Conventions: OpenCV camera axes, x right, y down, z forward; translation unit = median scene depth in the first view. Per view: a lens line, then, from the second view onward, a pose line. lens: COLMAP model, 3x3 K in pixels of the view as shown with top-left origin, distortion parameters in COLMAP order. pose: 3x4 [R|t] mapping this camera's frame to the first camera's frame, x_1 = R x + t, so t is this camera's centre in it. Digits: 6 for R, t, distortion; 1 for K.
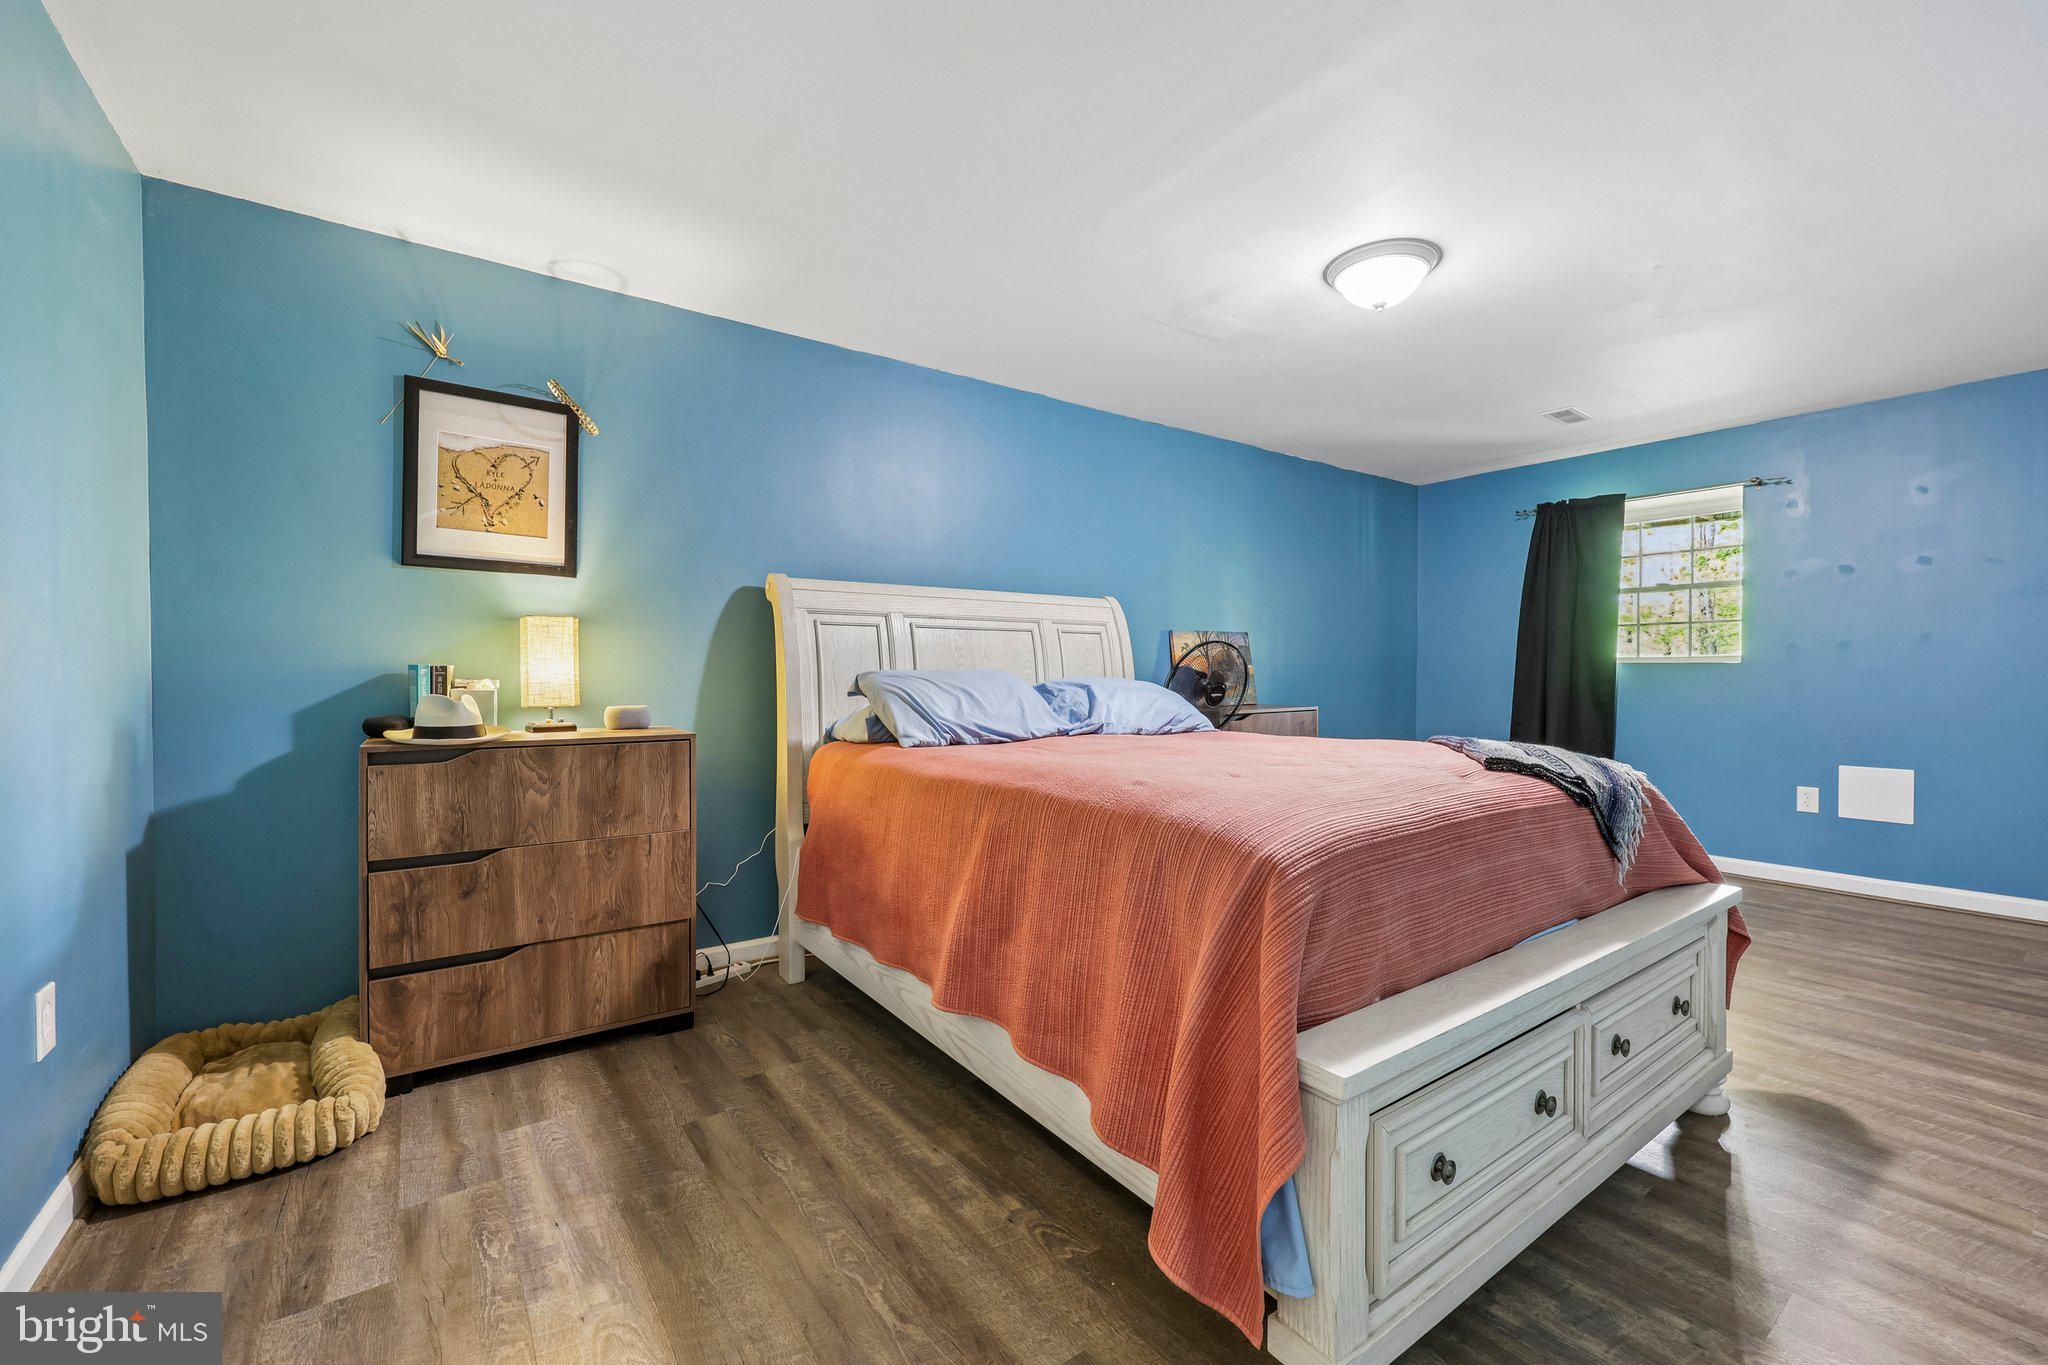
lens RADIAL K [[825.0, 0, 1030.6], [0, 825.0, 682.7], [0, 0, 1]] dist [0.000965, -0.000008]
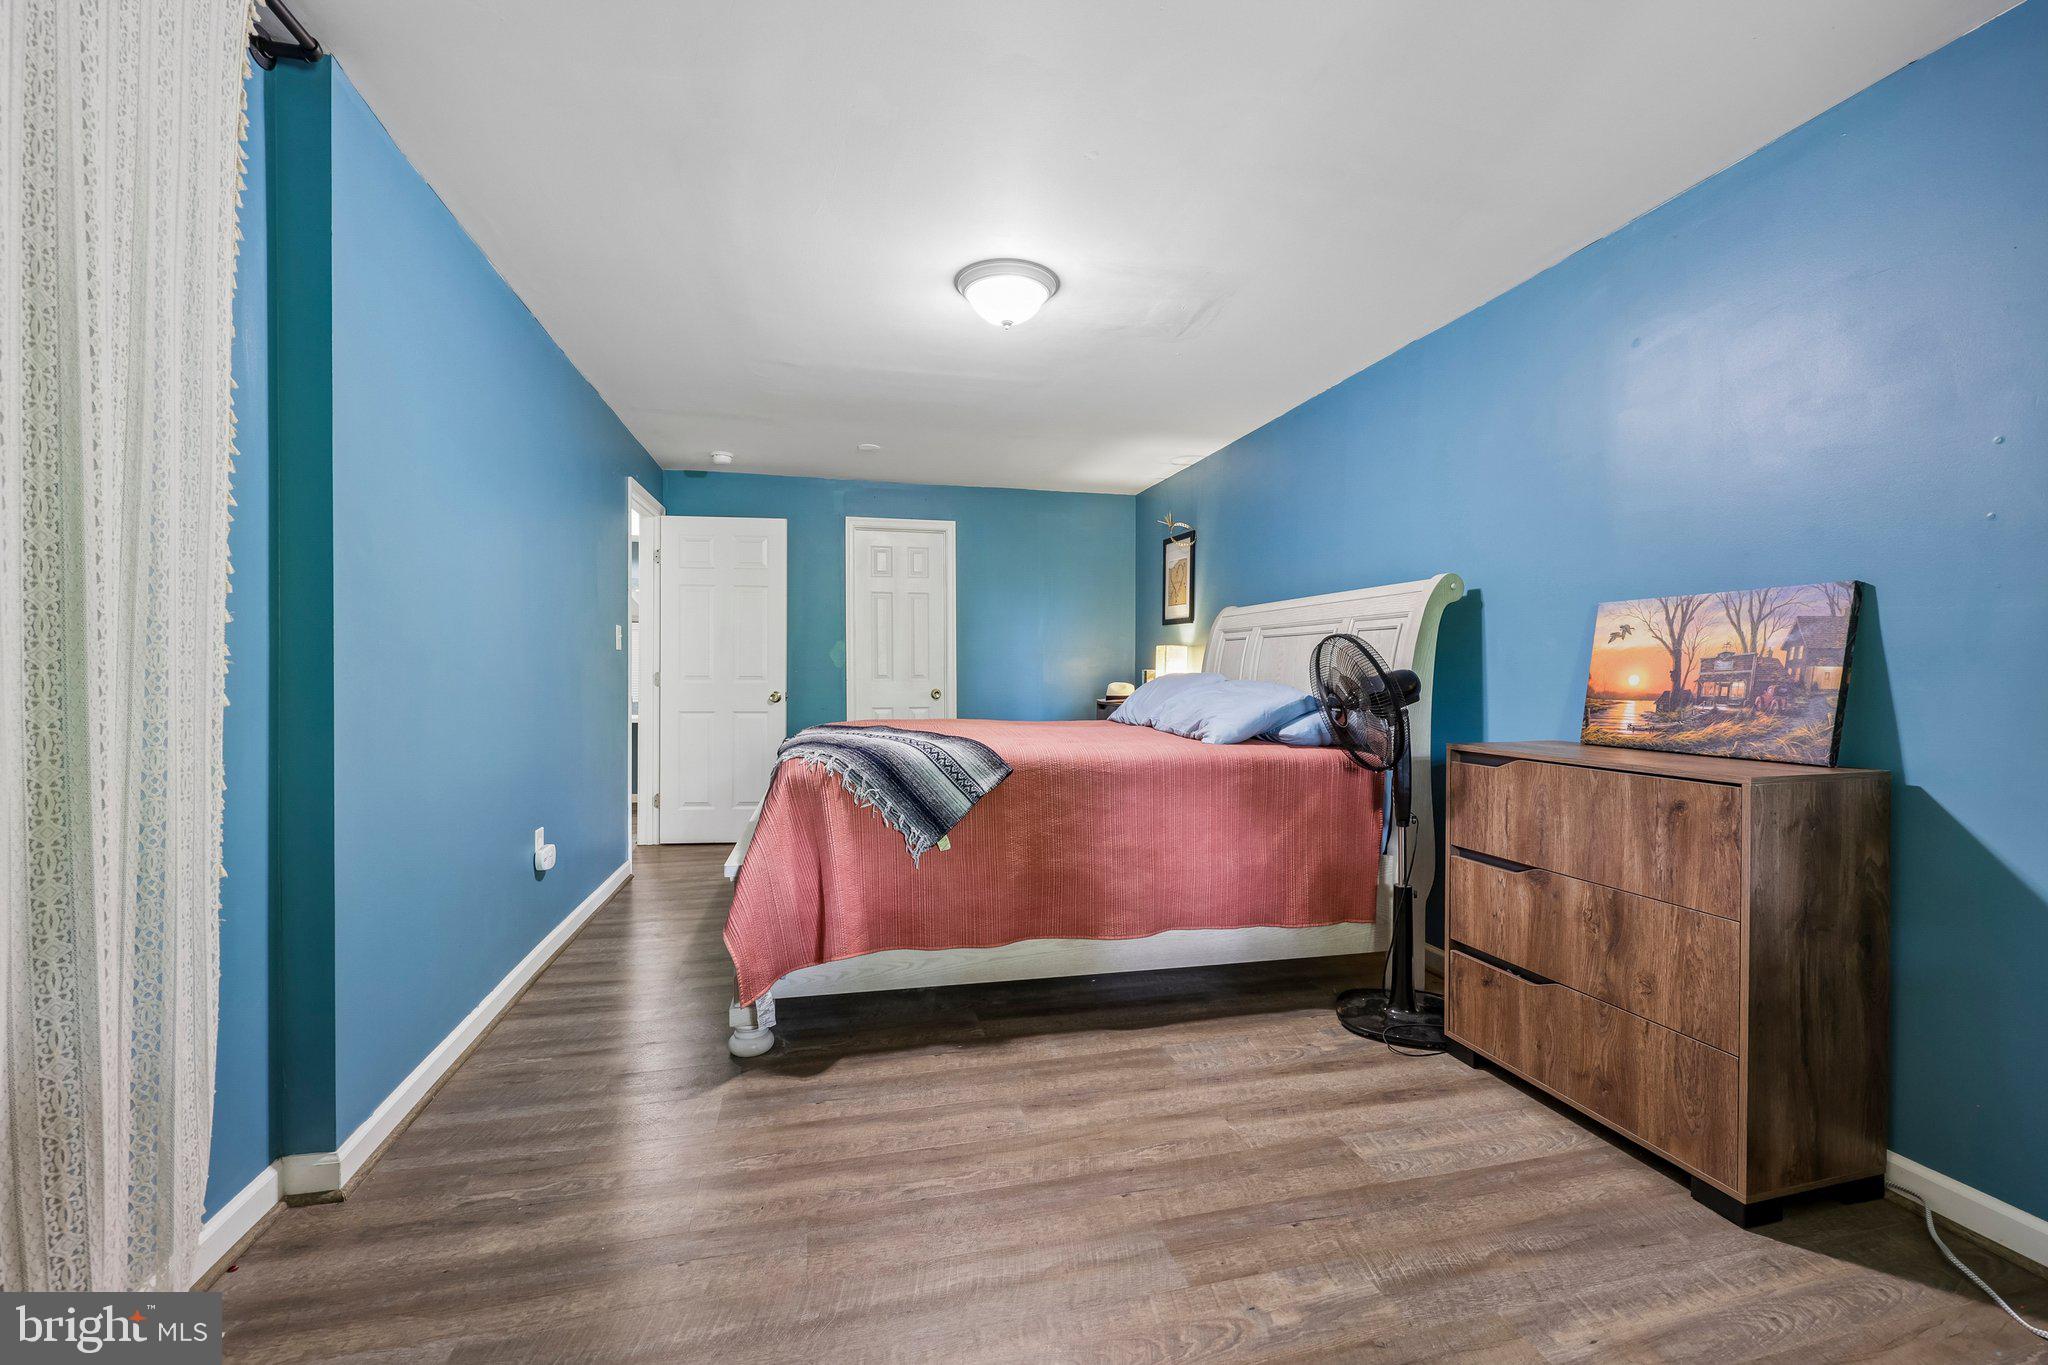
lens RADIAL K [[825.0, 0, 1030.6], [0, 825.0, 682.7], [0, 0, 1]] dist [0.000965, -0.000008]
pose [[-0.370009, 0.013661, -0.928928, 1.424394], [-0.004883, 0.999849, 0.016649, -0.024234], [0.929015, 0.010697, -0.369887, 1.472347]]
